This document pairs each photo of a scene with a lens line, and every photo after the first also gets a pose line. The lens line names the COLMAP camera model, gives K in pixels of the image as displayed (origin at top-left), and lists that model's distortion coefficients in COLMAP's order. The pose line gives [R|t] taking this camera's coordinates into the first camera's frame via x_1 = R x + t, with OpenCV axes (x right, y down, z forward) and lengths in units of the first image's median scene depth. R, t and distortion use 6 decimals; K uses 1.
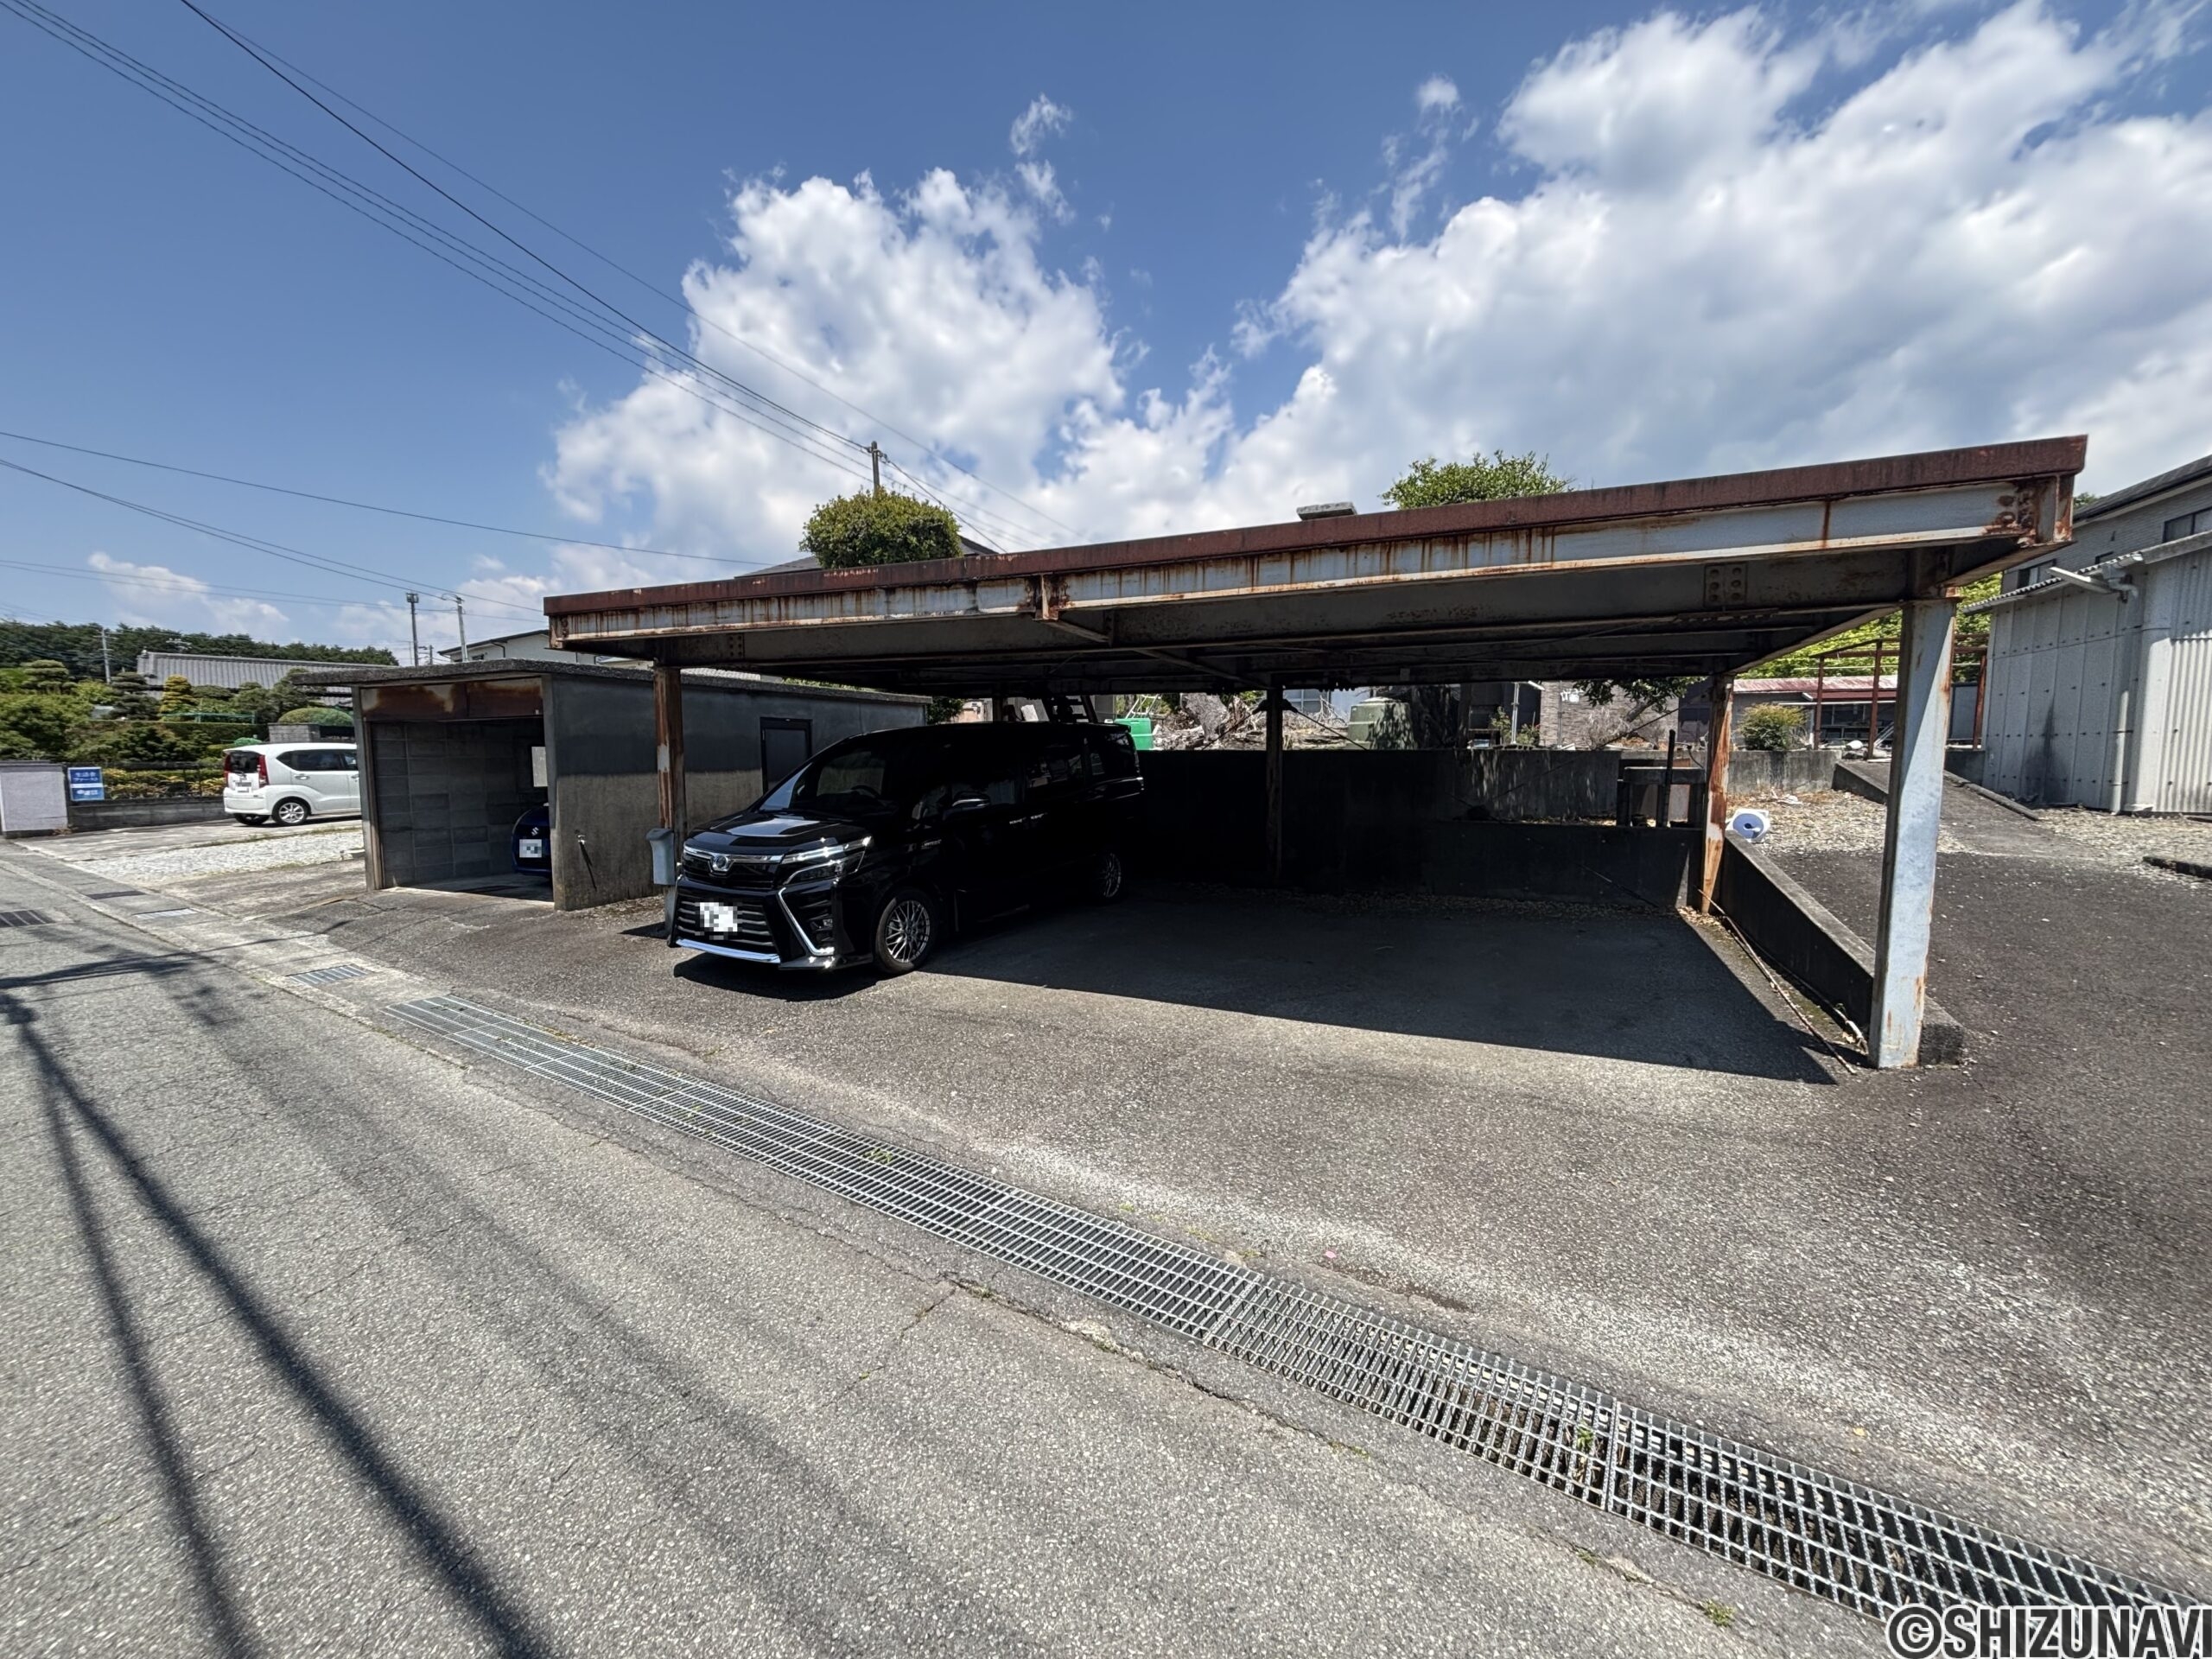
lens RADIAL K [[899.6, 0, 1091.8], [0, 899.6, 833.3], [0, 0, 1]] dist [0.009600, -0.004120]
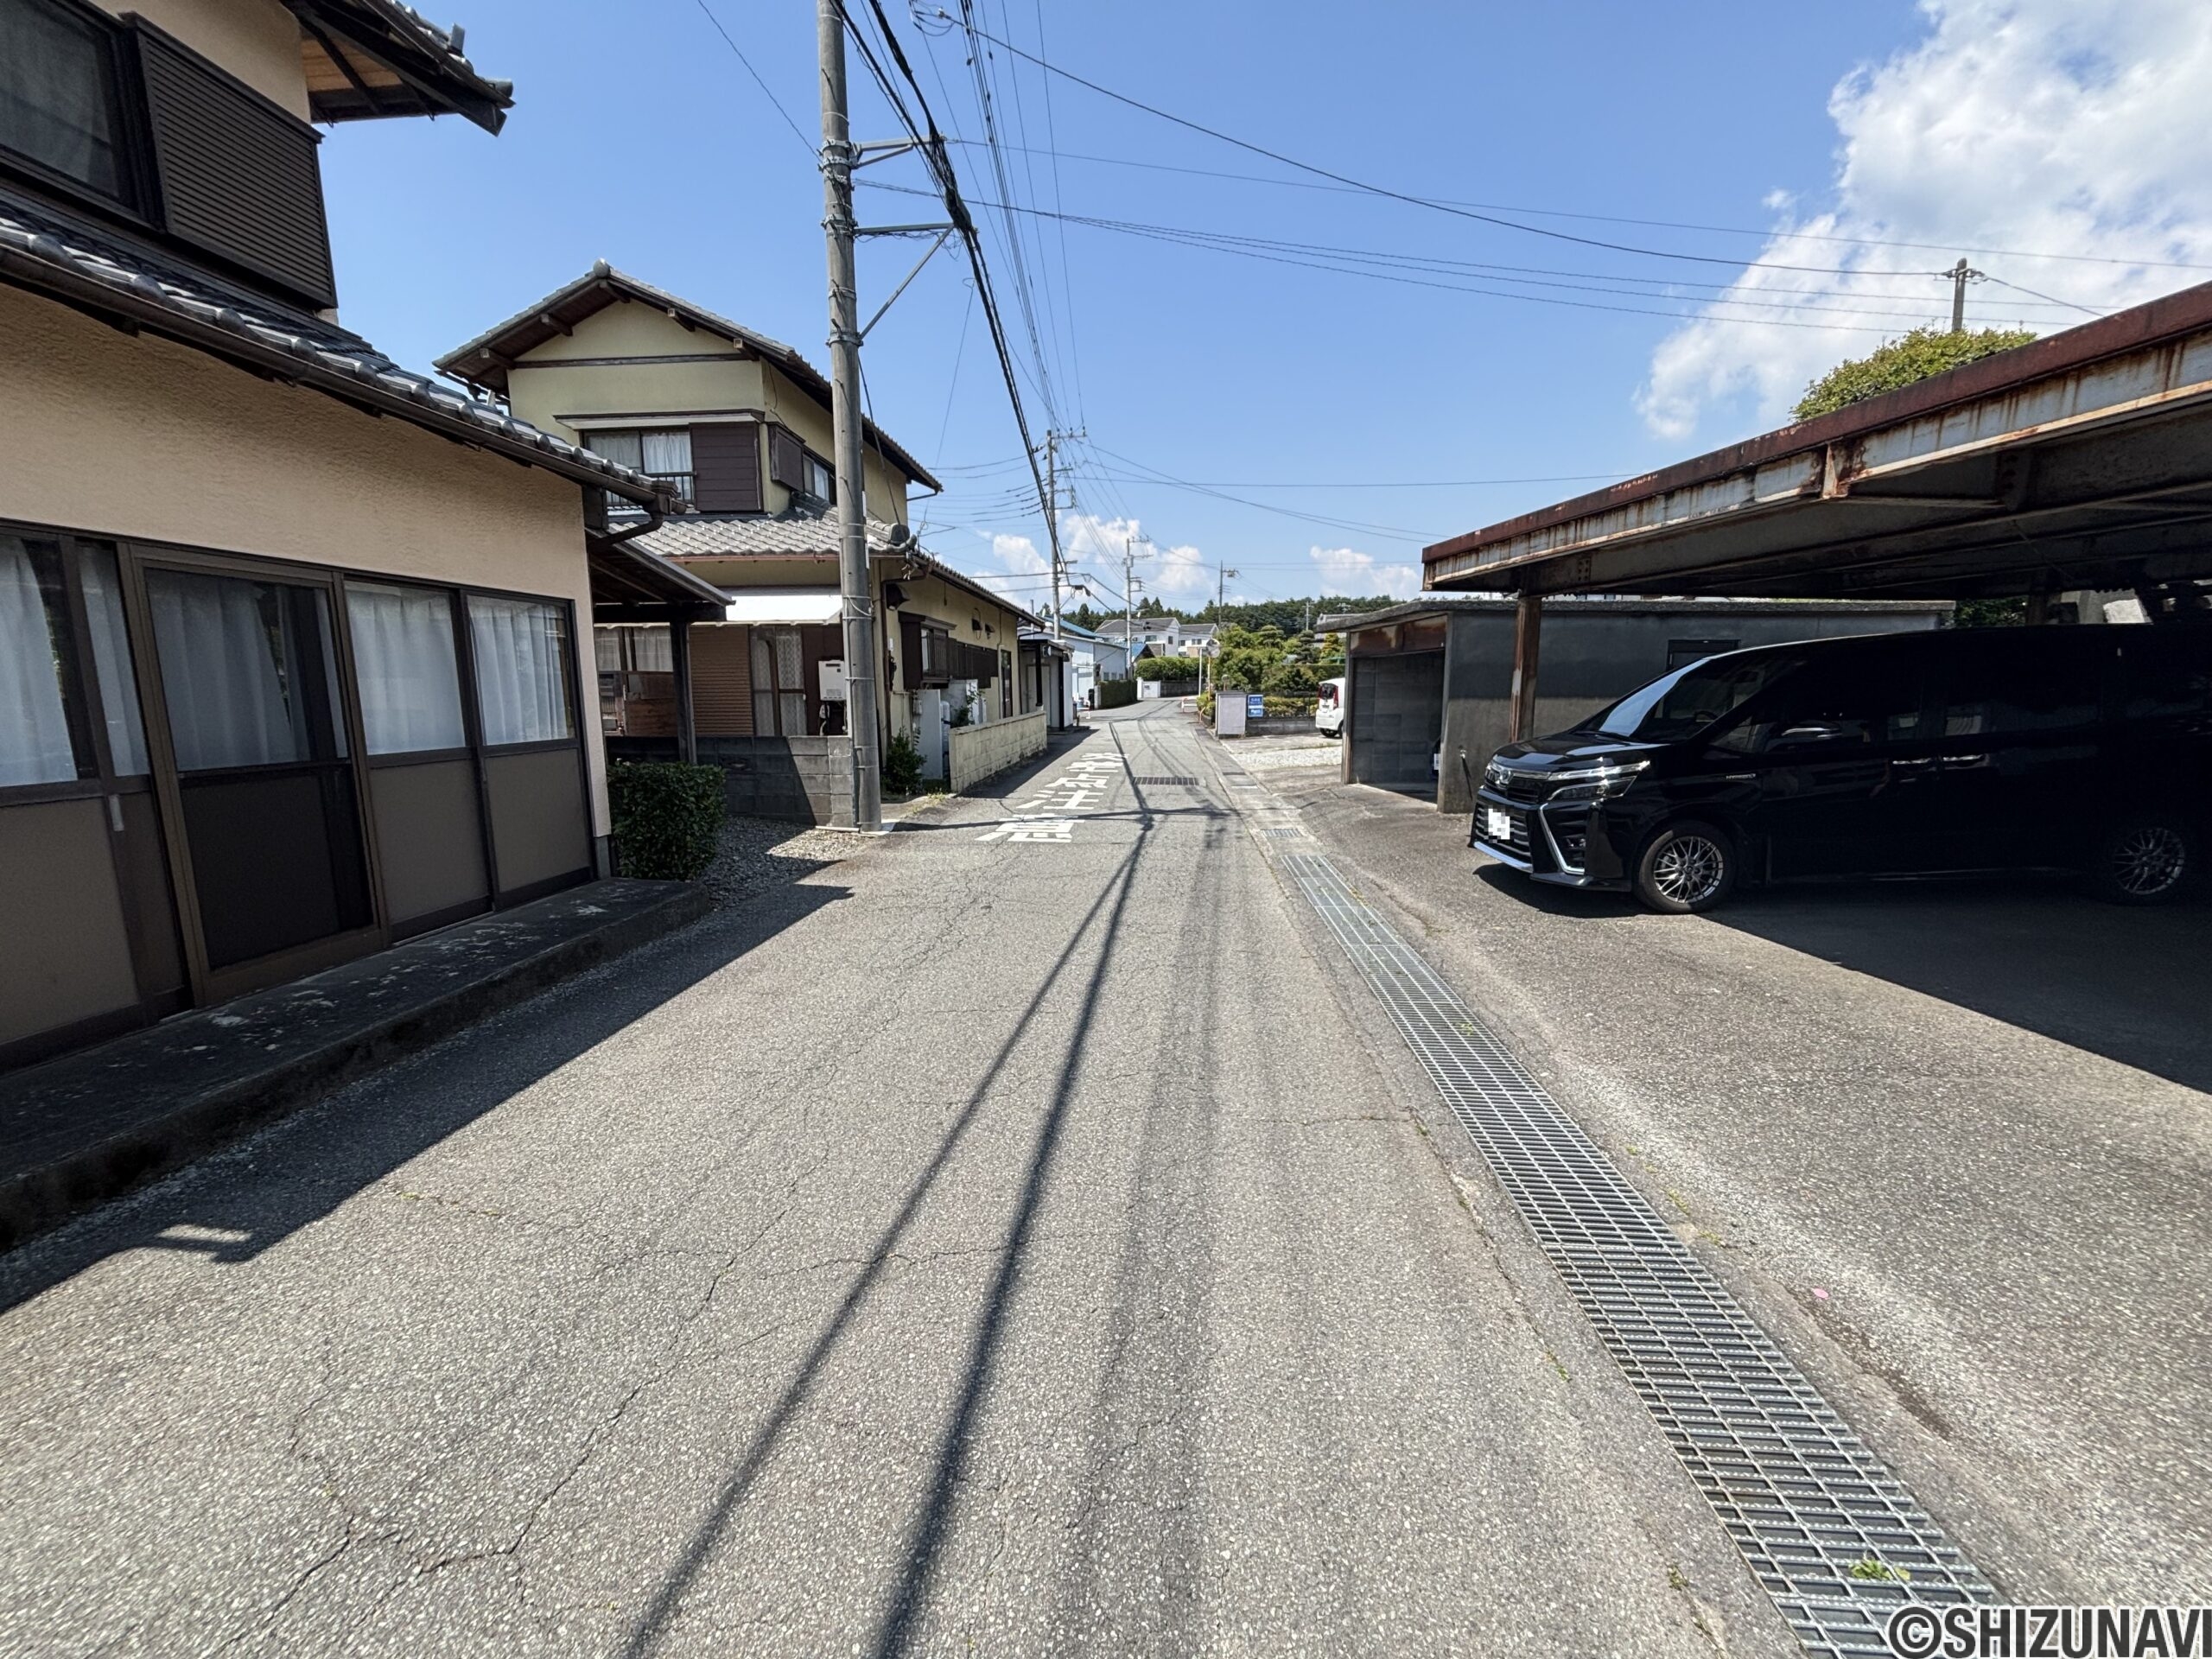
lens RADIAL K [[899.6, 0, 1091.8], [0, 899.6, 833.3], [0, 0, 1]] dist [0.009600, -0.004120]
pose [[0.474550, 0.138665, -0.869238, 0.339918], [-0.077014, 0.990267, 0.115928, 0.014349], [0.876853, 0.011930, 0.480610, 0.031770]]
